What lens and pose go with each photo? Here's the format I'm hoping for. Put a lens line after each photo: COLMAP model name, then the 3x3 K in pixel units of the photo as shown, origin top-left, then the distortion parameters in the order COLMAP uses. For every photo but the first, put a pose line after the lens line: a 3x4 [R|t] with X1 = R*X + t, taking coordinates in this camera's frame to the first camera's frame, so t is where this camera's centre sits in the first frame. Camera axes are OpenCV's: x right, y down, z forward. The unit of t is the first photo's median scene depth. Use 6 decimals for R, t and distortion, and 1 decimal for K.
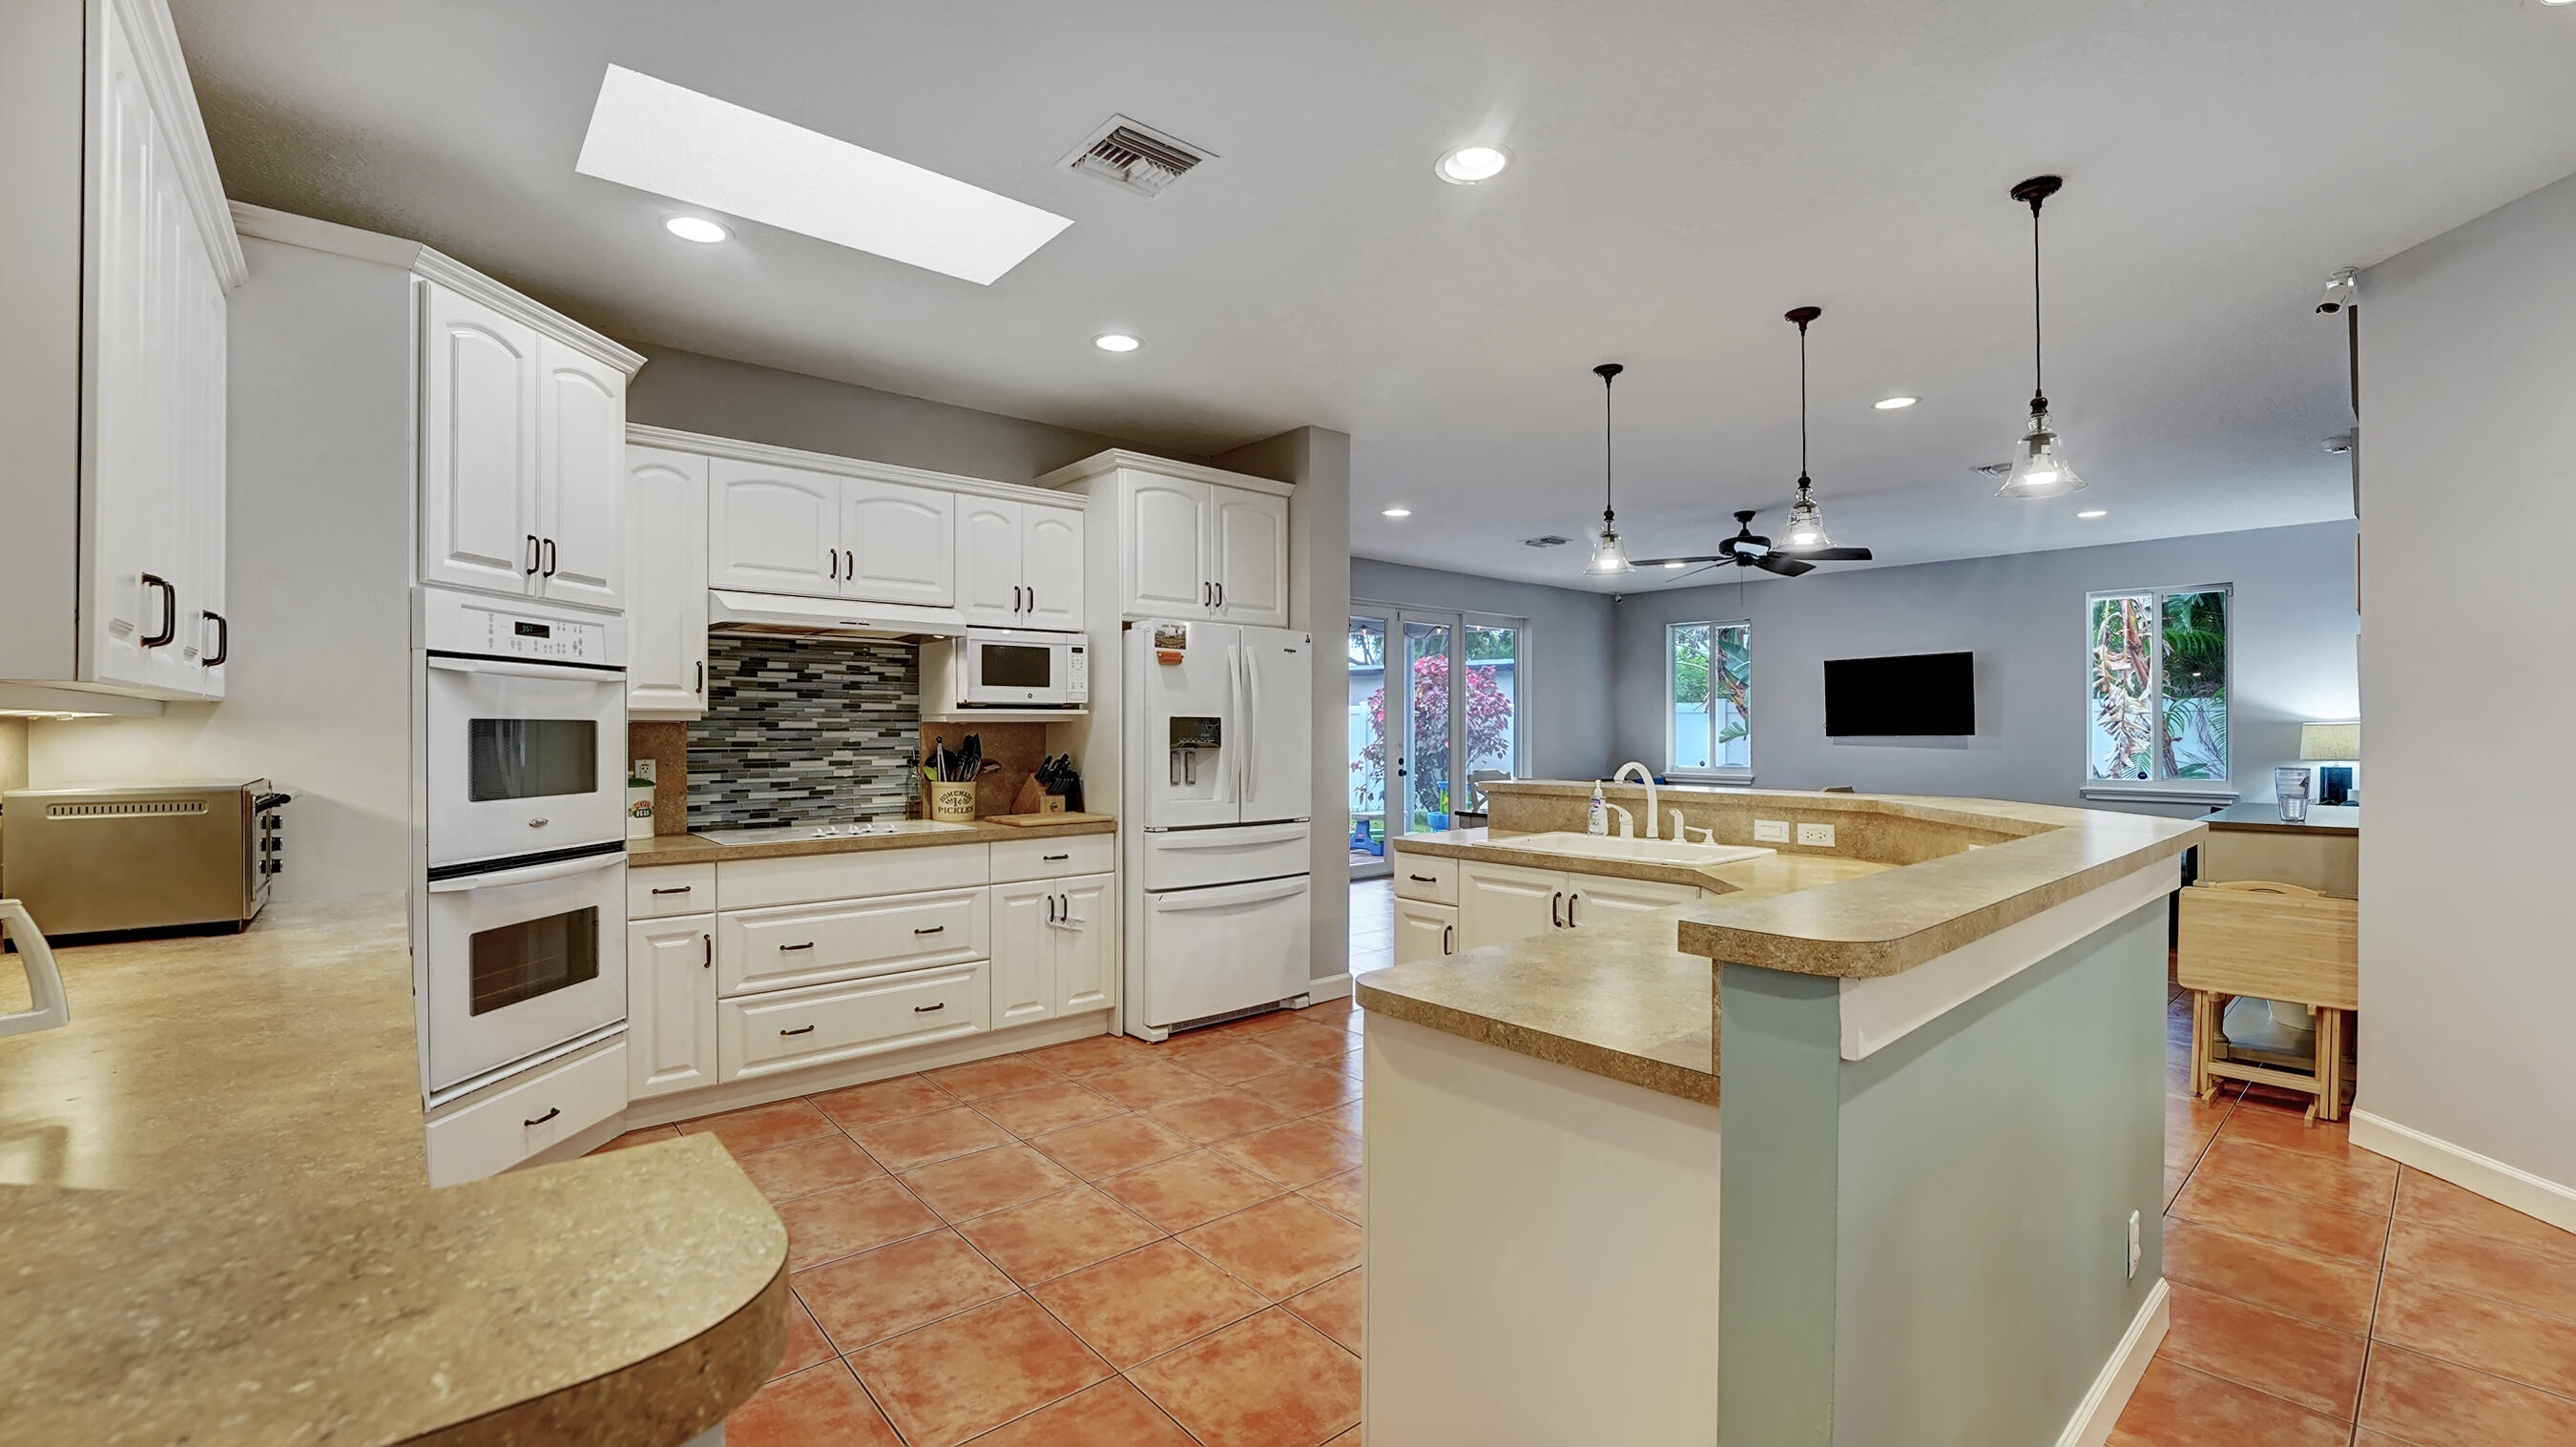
lens RADIAL K [[1047.9, 0, 1281.5], [0, 1047.9, 730.1], [0, 0, 1]] dist [-0.016279, -0.000051]
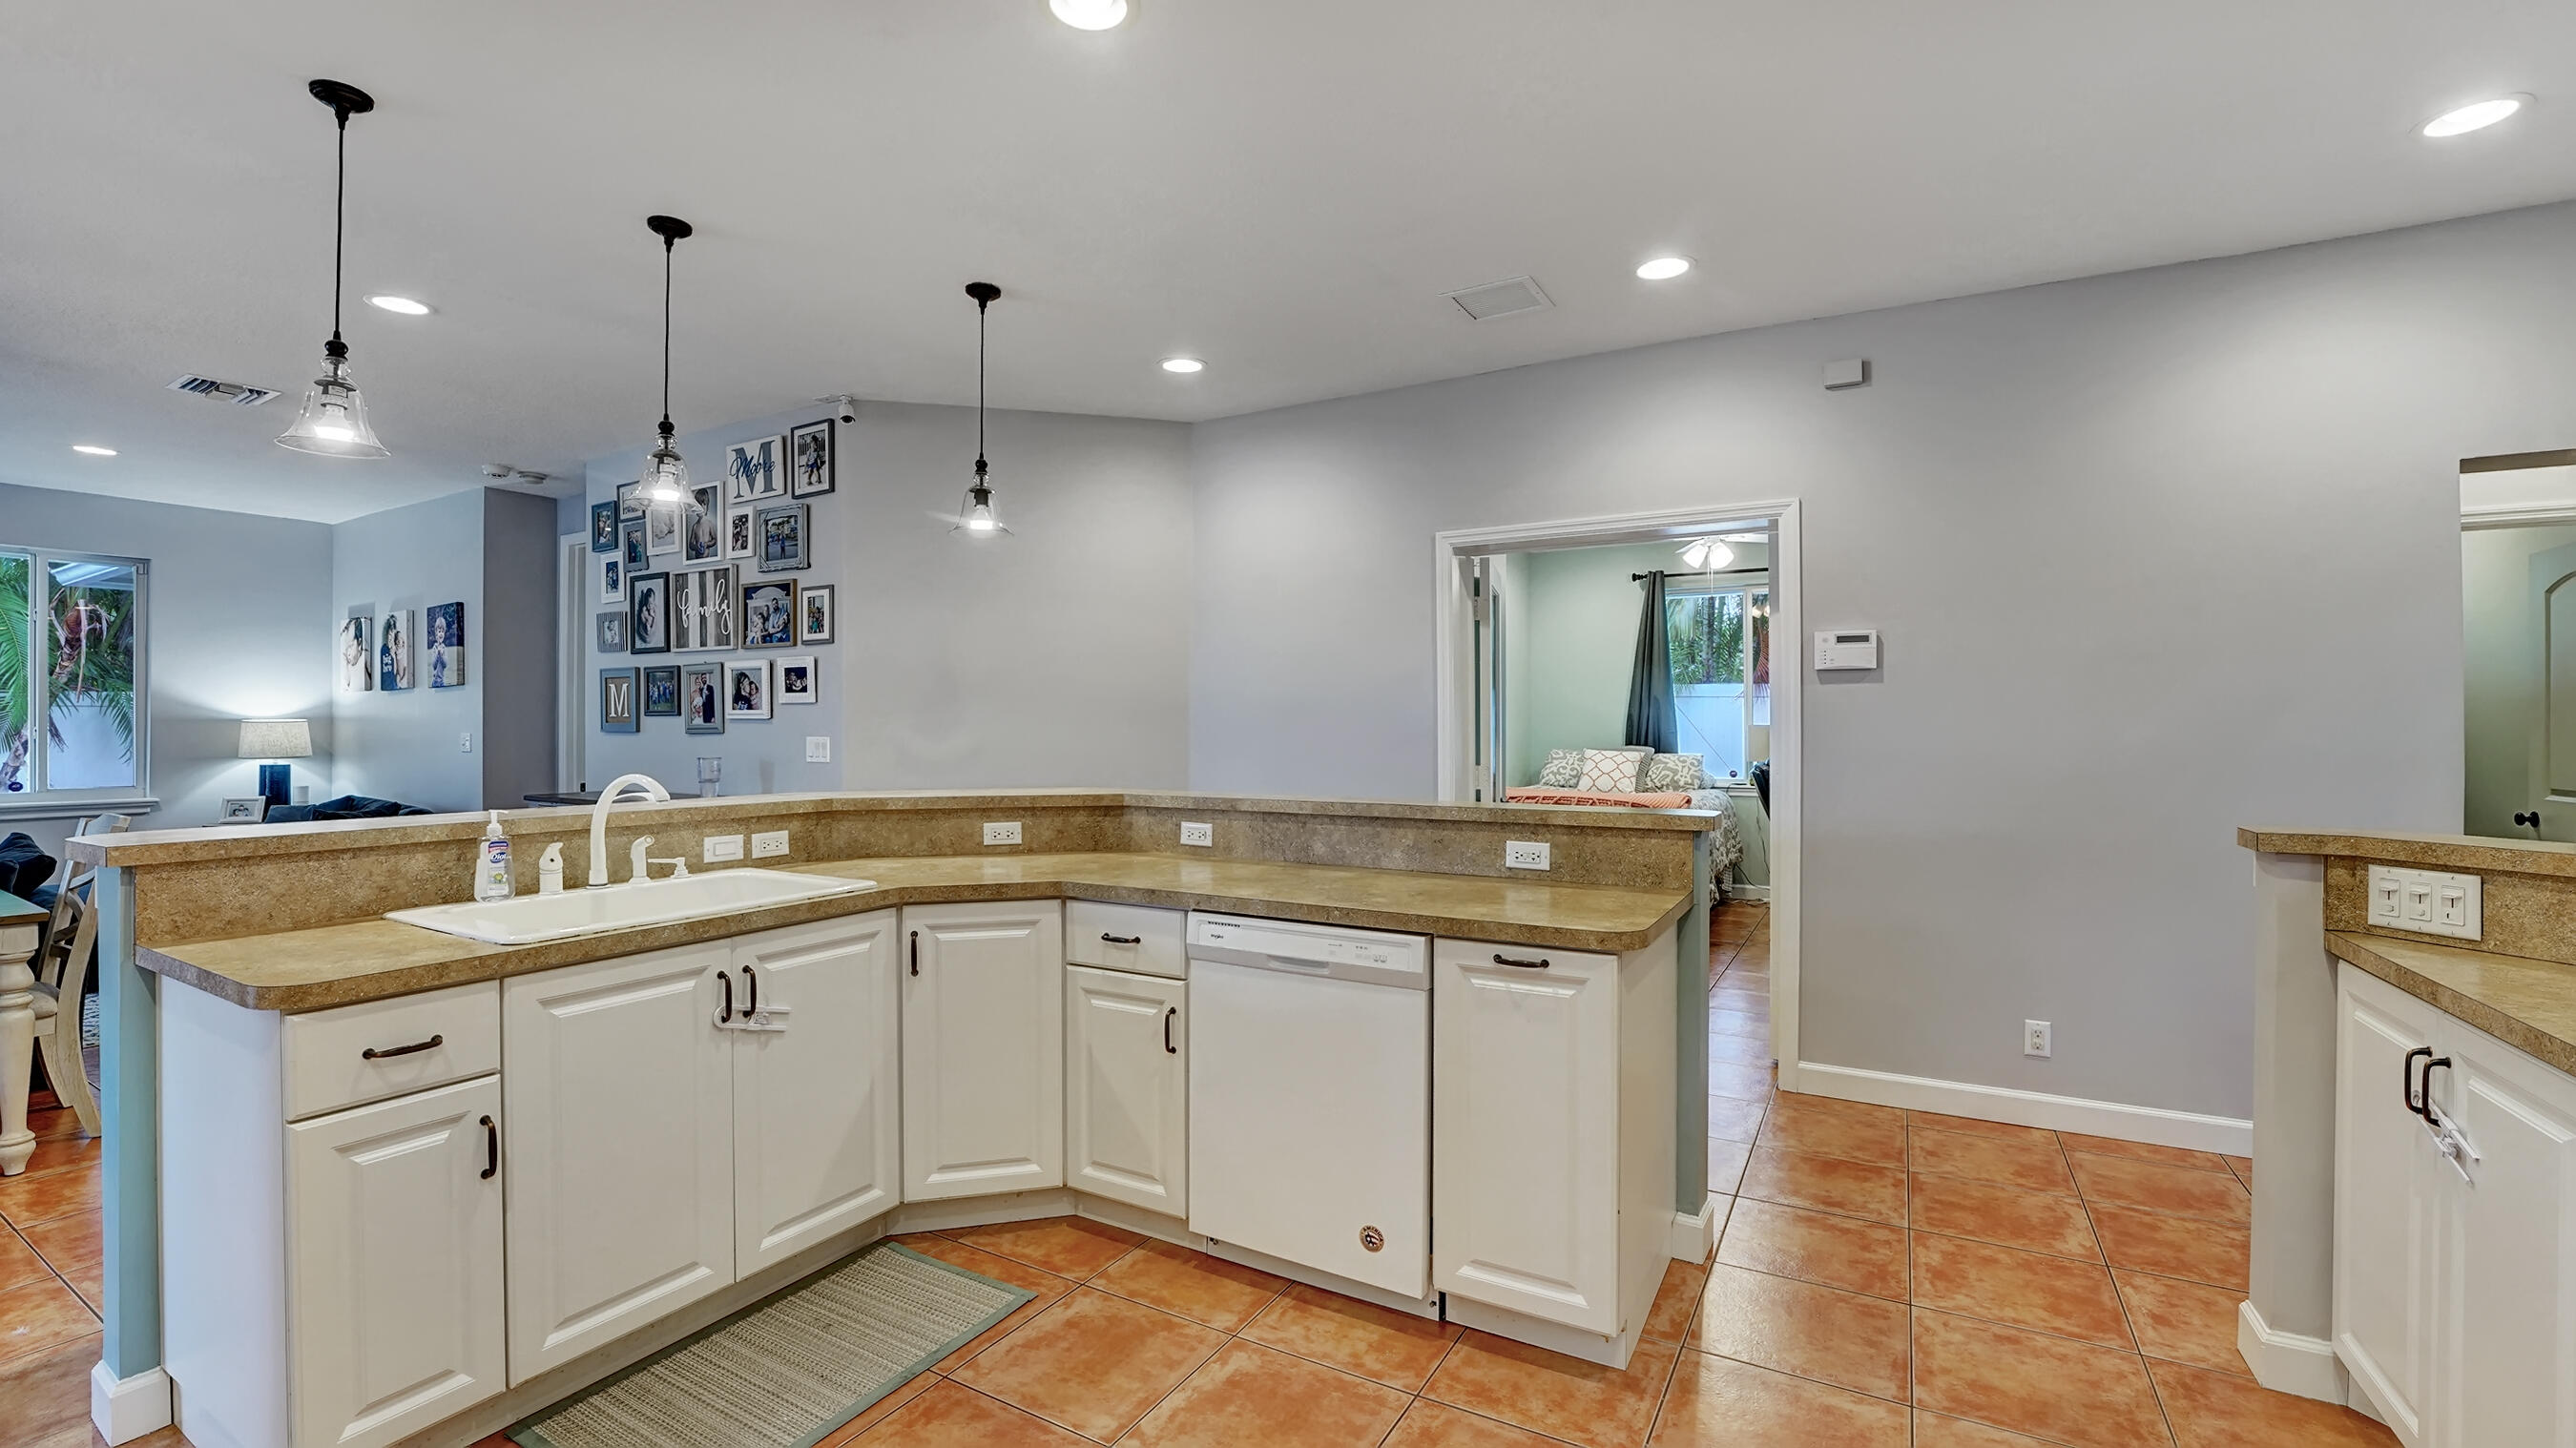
lens RADIAL K [[1047.9, 0, 1281.3], [0, 1047.9, 721.2], [0, 0, 1]] dist [-0.016279, -0.000051]
pose [[-0.324809, 0.005232, 0.945765, -0.440780], [0.001192, 0.999986, -0.005122, 0.000494], [-0.945779, -0.000536, -0.324811, 0.815092]]
